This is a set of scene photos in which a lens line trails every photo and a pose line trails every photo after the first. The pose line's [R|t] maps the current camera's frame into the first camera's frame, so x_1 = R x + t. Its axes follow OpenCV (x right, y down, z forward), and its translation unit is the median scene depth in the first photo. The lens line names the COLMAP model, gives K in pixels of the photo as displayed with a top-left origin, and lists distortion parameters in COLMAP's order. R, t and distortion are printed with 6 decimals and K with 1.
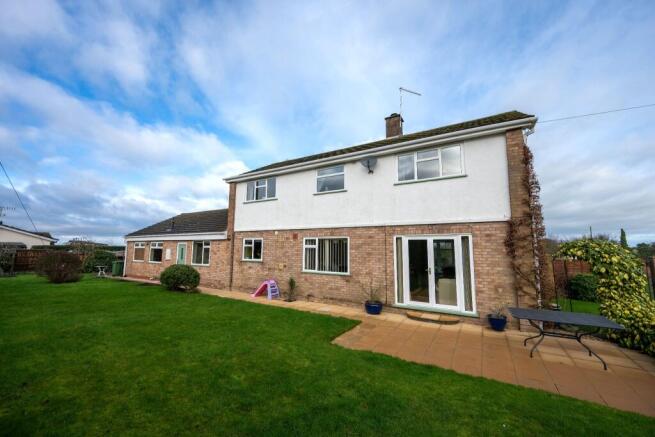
lens RADIAL K [[273.0, 0, 336.2], [0, 273.0, 217.8], [0, 0, 1]] dist [-0.001924, -0.000253]
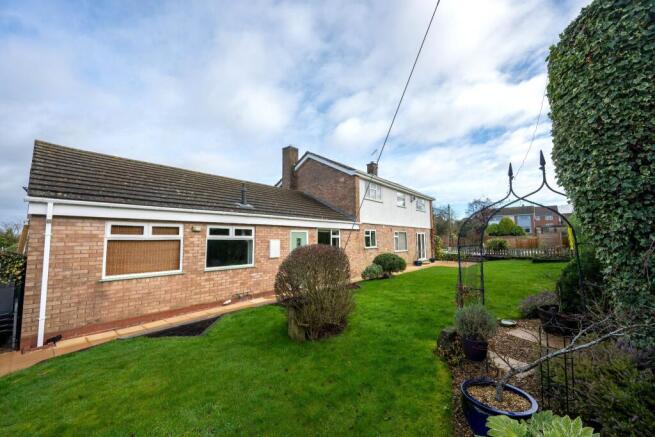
lens RADIAL K [[273.0, 0, 336.2], [0, 273.0, 217.8], [0, 0, 1]] dist [-0.001924, -0.000253]
pose [[0.108860, 0.072026, 0.991444, -1.366170], [-0.101617, 0.992953, -0.060978, 0.100374], [-0.988850, -0.094110, 0.115412, 0.905833]]
